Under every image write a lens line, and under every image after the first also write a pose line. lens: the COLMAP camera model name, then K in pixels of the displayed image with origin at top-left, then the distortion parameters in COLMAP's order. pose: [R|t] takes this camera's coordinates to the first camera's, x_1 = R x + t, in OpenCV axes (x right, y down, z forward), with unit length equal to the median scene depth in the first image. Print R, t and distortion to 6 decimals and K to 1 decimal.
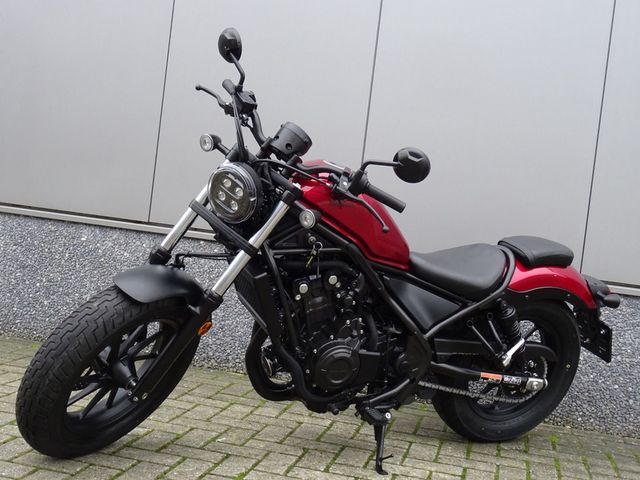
lens RADIAL K [[816.3, 0, 320.0], [0, 816.3, 240.0], [0, 0, 1]] dist [0.008845, 0.002695]
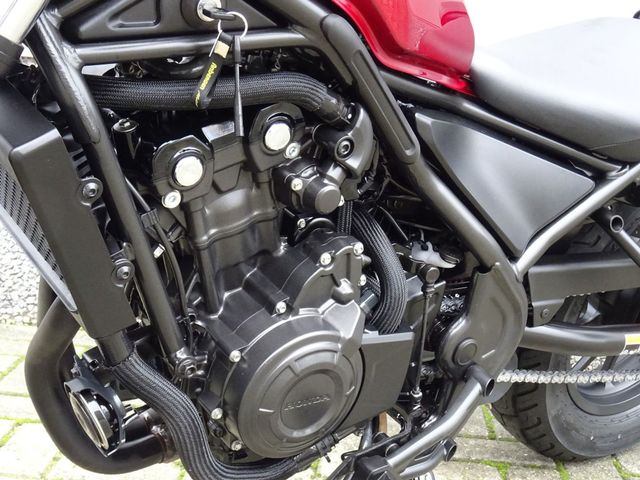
lens RADIAL K [[991.7, 0, 320.0], [0, 991.7, 240.0], [0, 0, 1]] dist [0.008129, -0.004630]
pose [[0.984207, -0.075457, 0.160134, -0.032673], [0.043970, 0.980458, 0.191754, 0.014863], [-0.171474, -0.181685, 0.968291, 0.609889]]
